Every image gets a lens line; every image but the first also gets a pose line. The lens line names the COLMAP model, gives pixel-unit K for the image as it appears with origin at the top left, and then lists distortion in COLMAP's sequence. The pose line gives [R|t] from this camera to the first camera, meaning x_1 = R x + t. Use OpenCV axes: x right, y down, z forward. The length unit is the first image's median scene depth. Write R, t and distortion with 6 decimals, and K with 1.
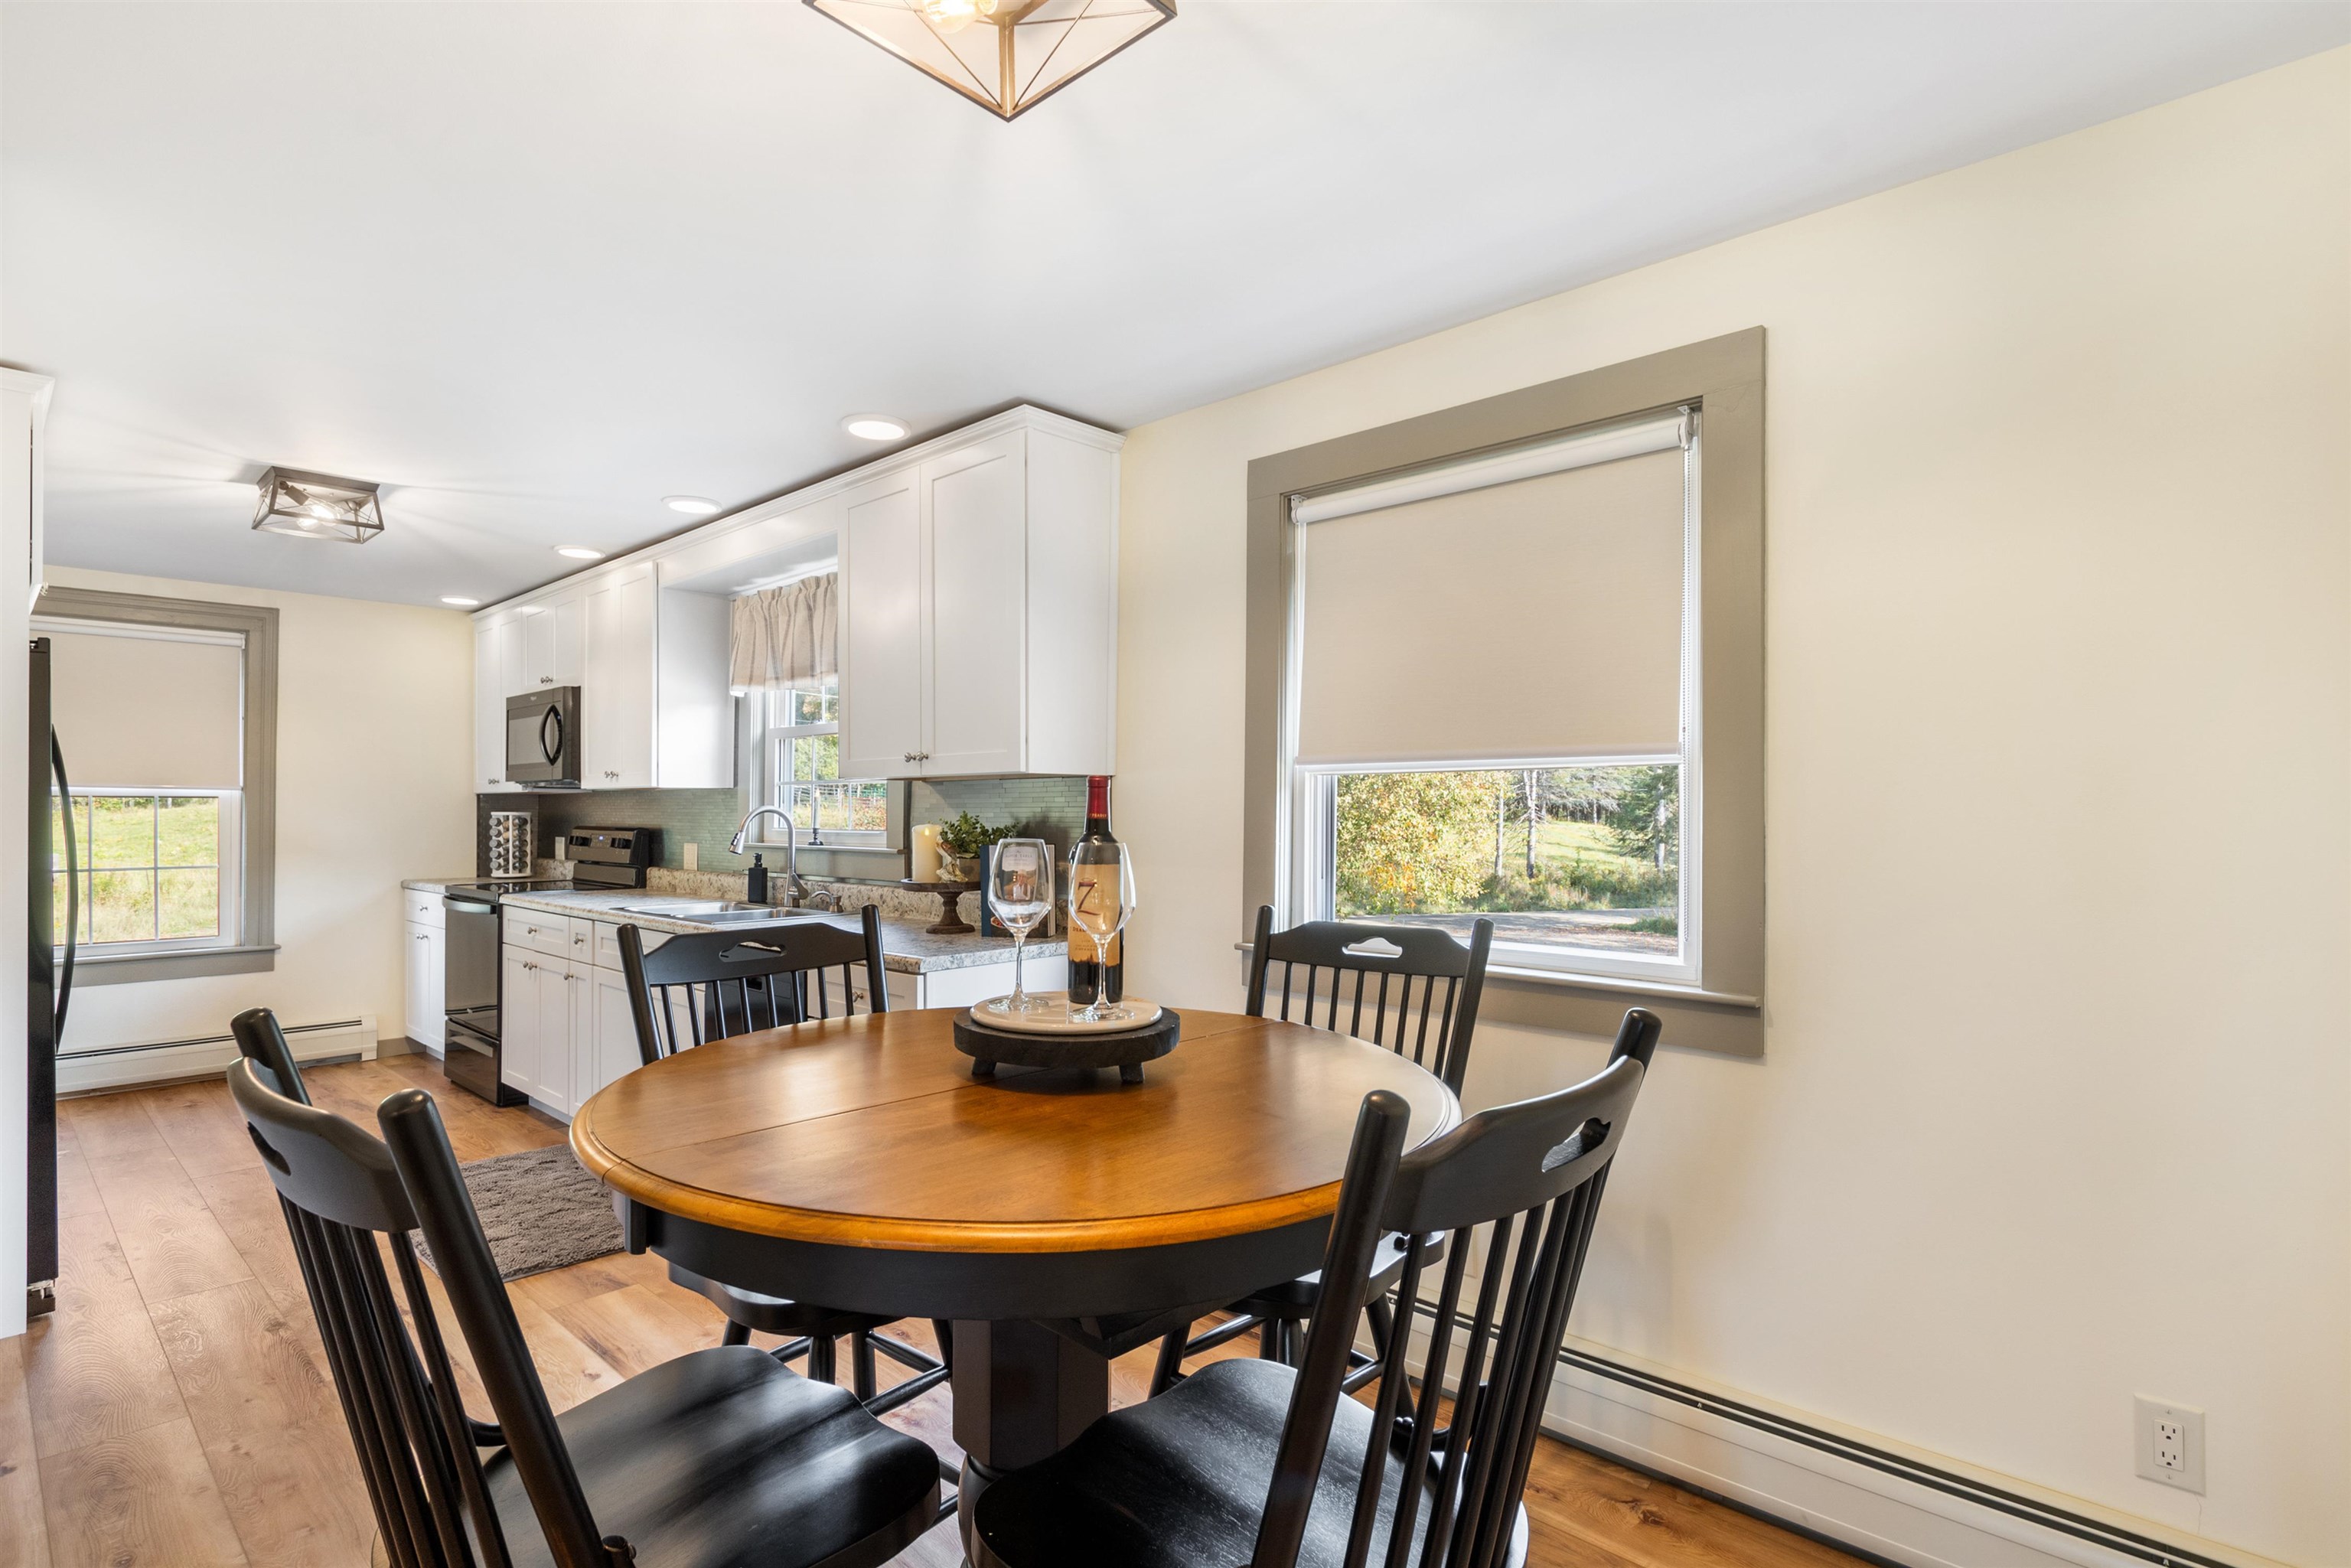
lens RADIAL K [[1162.5, 0, 1182.6], [0, 1162.5, 810.5], [0, 0, 1]] dist [0.000224, -0.000698]
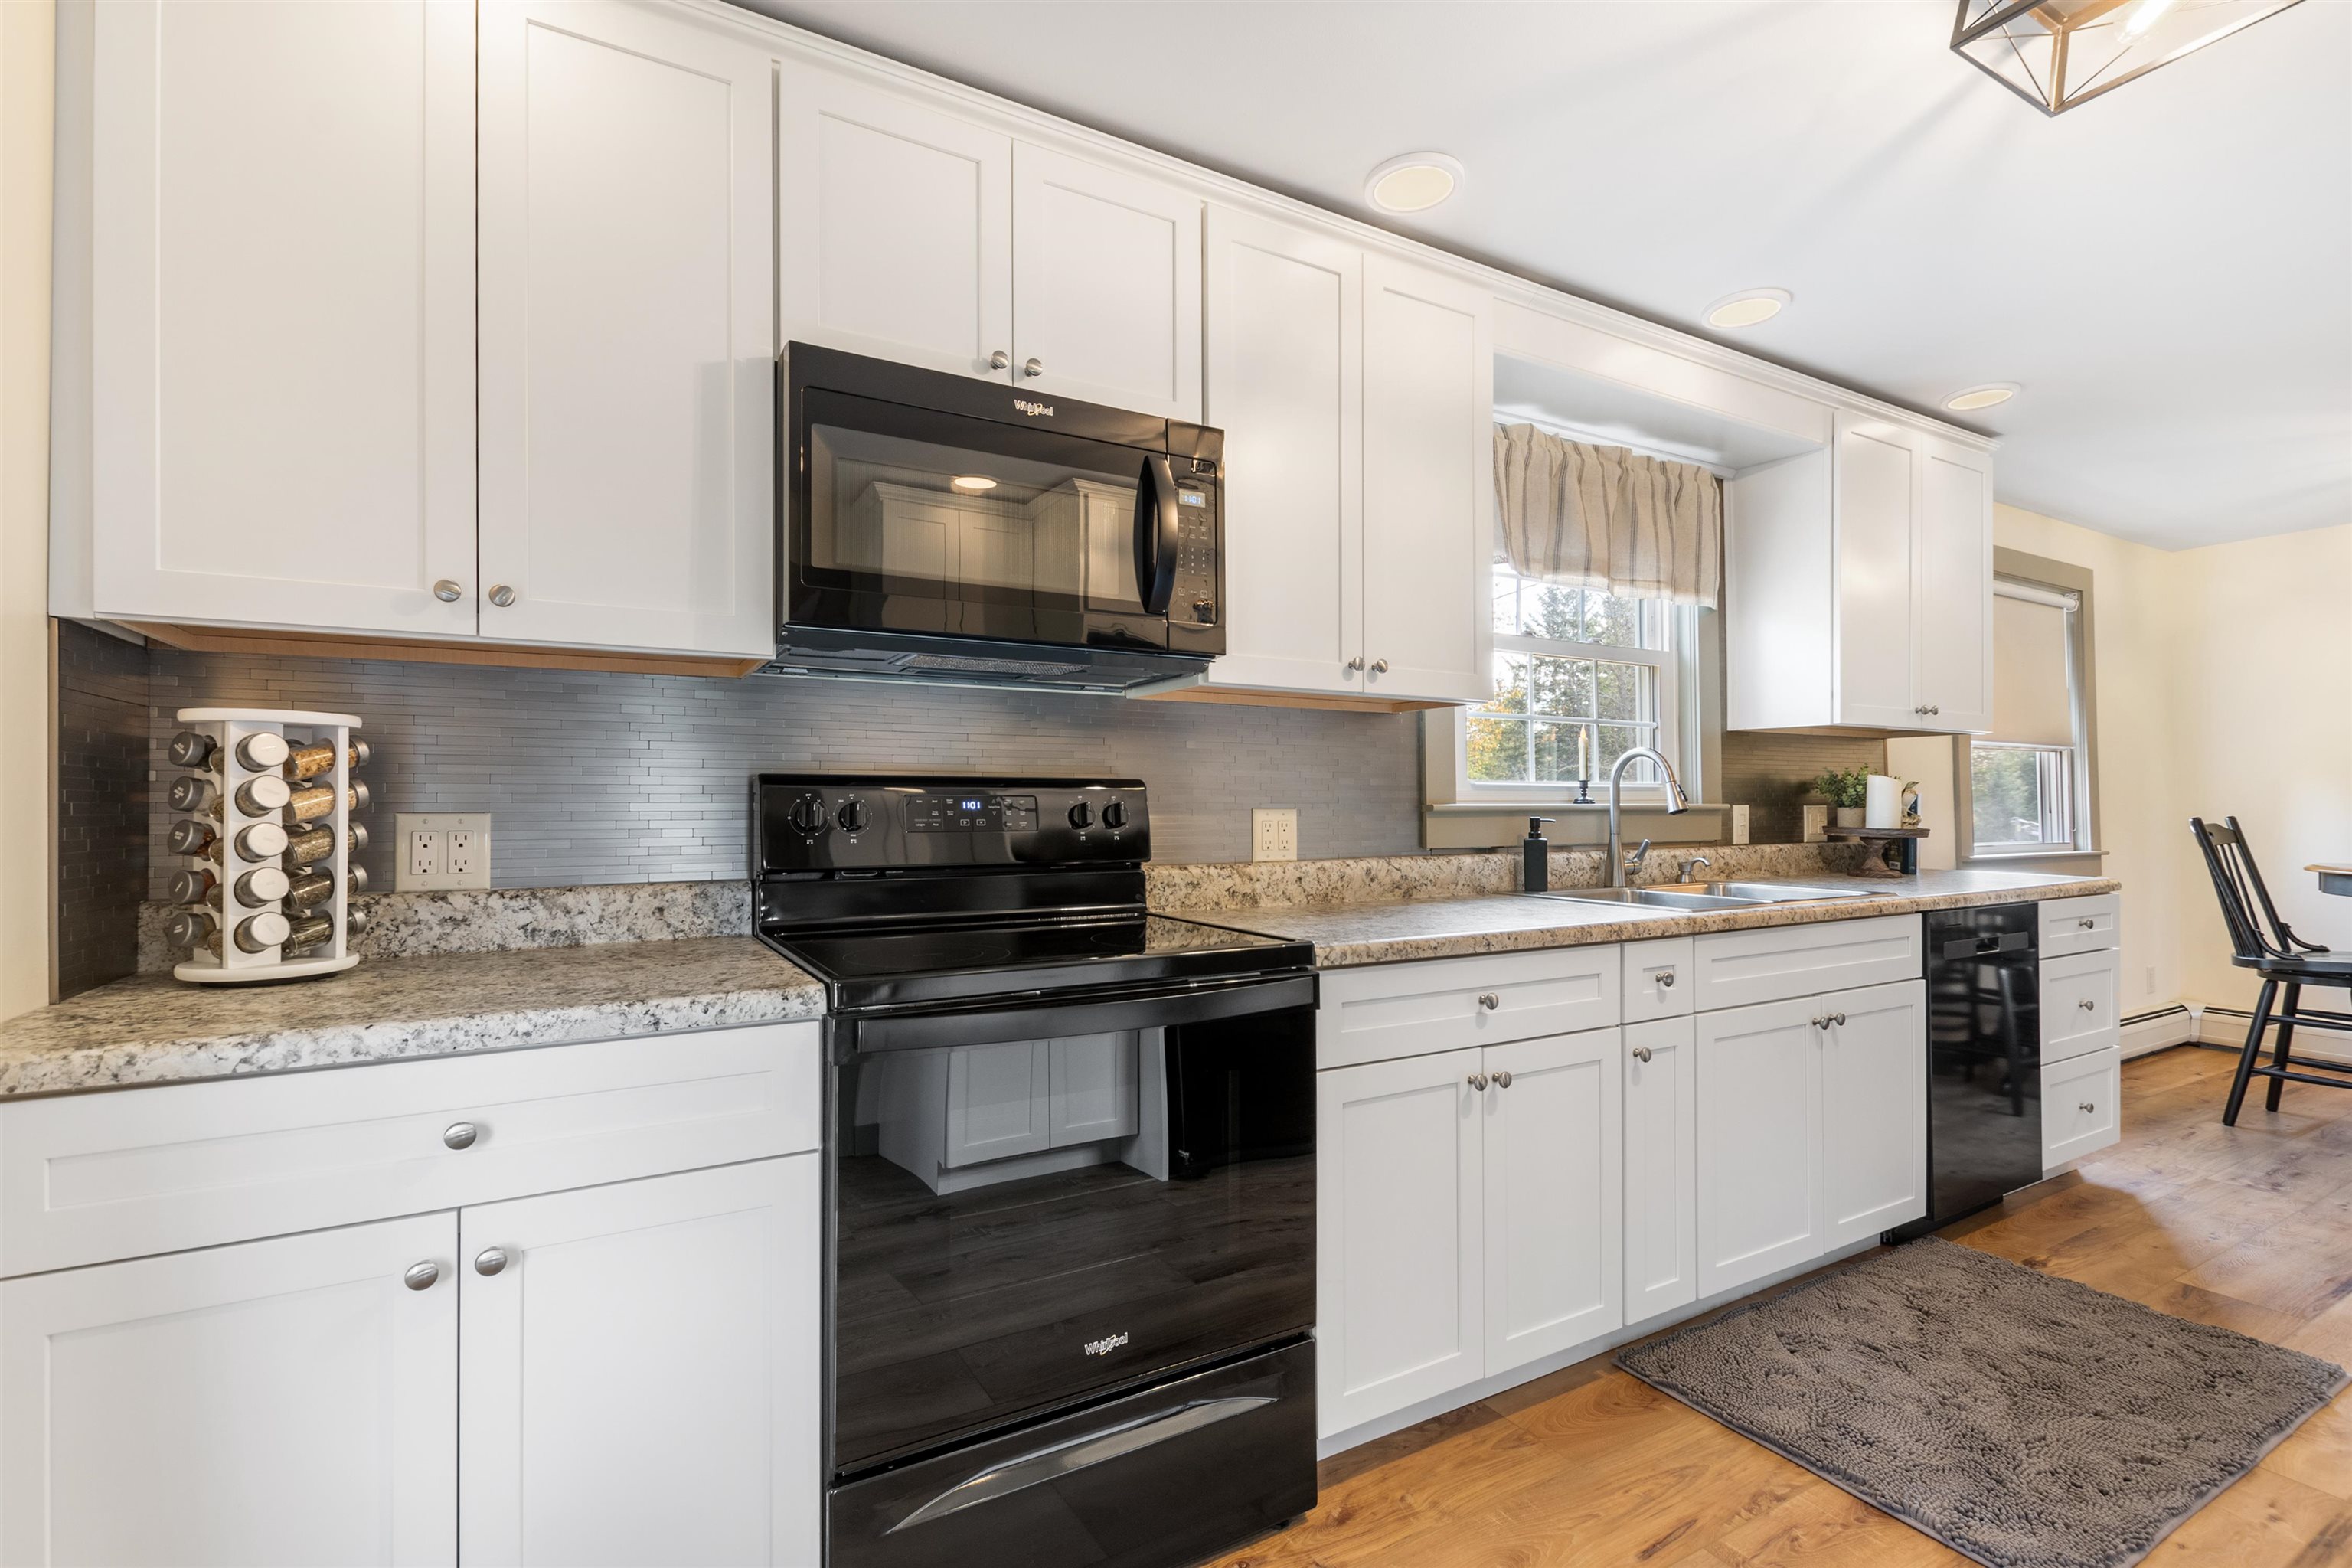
lens RADIAL K [[1075.6, 0, 1180.5], [0, 1075.6, 792.8], [0, 0, 1]] dist [0.026305, -0.000185]
pose [[0.281375, 0.008673, 0.959559, -0.867140], [0.001481, 0.999954, -0.009473, 0.023951], [-0.959597, 0.004087, 0.281349, 0.869134]]
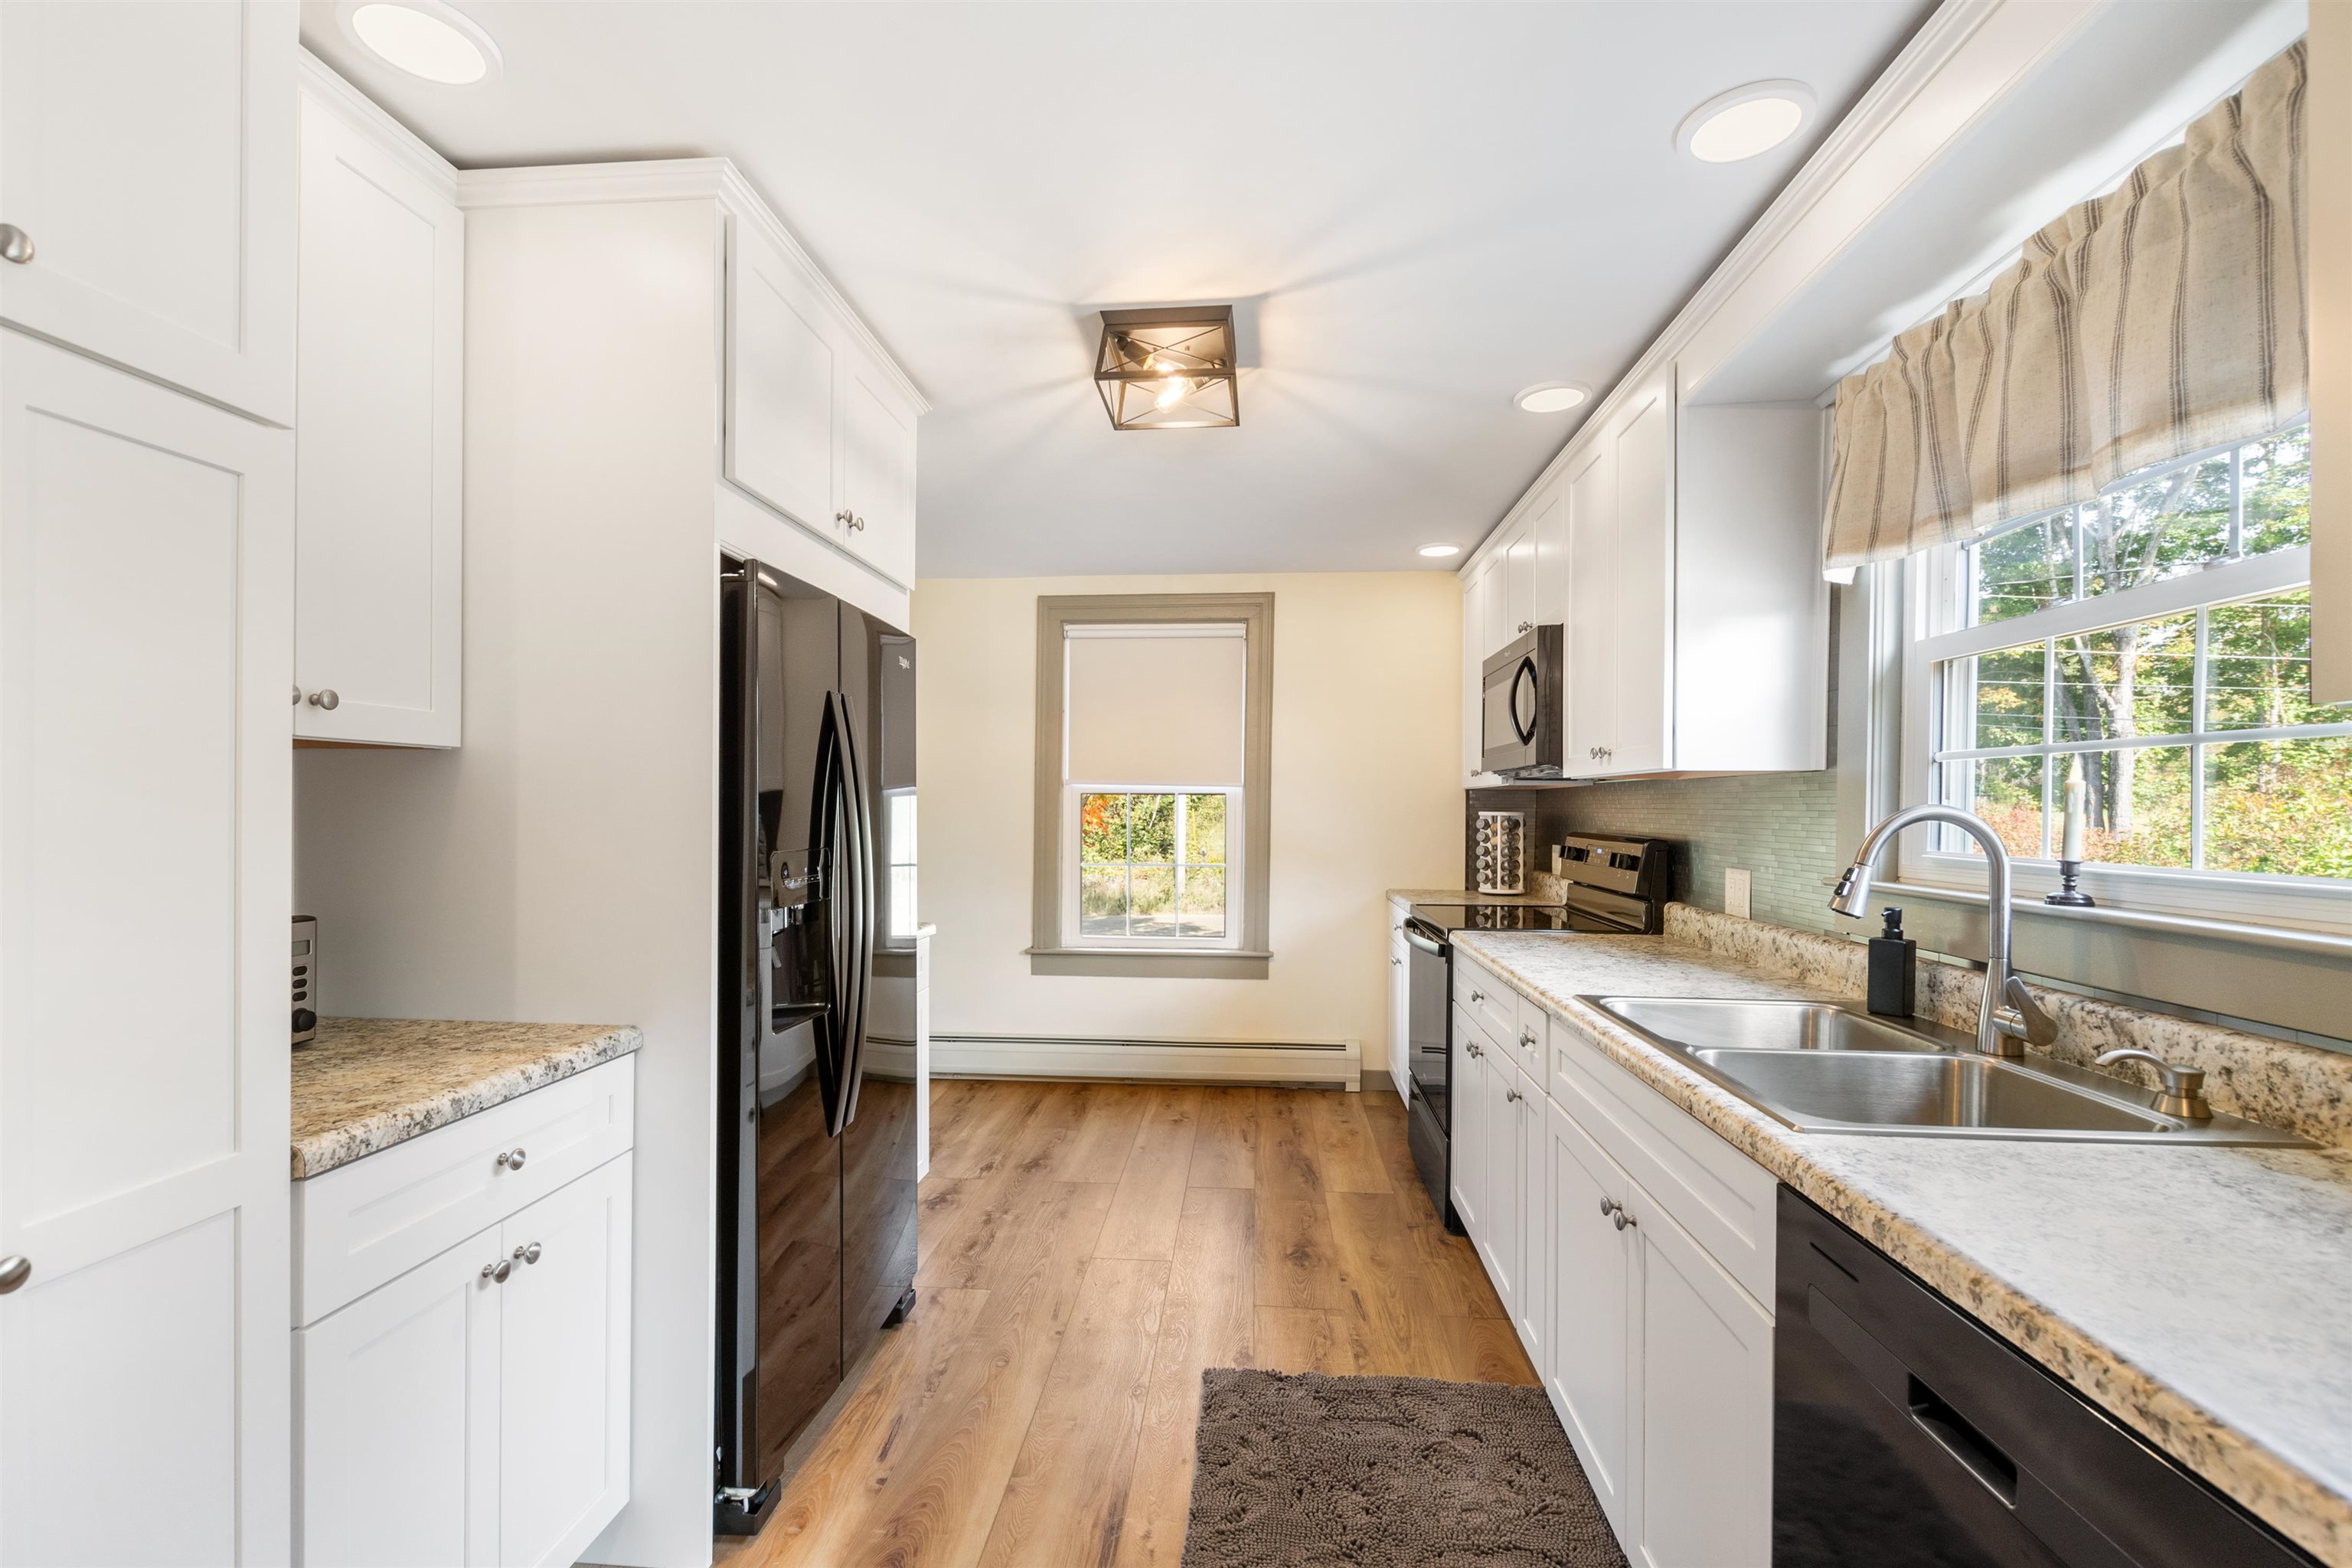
lens RADIAL K [[1028.7, 0, 1164.5], [0, 1028.7, 803.9], [0, 0, 1]] dist [0.001815, -0.000474]
pose [[0.614897, 0.001753, -0.788606, -0.188141], [-0.005345, 0.999984, -0.001945, -0.001690], [0.788589, 0.005411, 0.614896, 0.444380]]
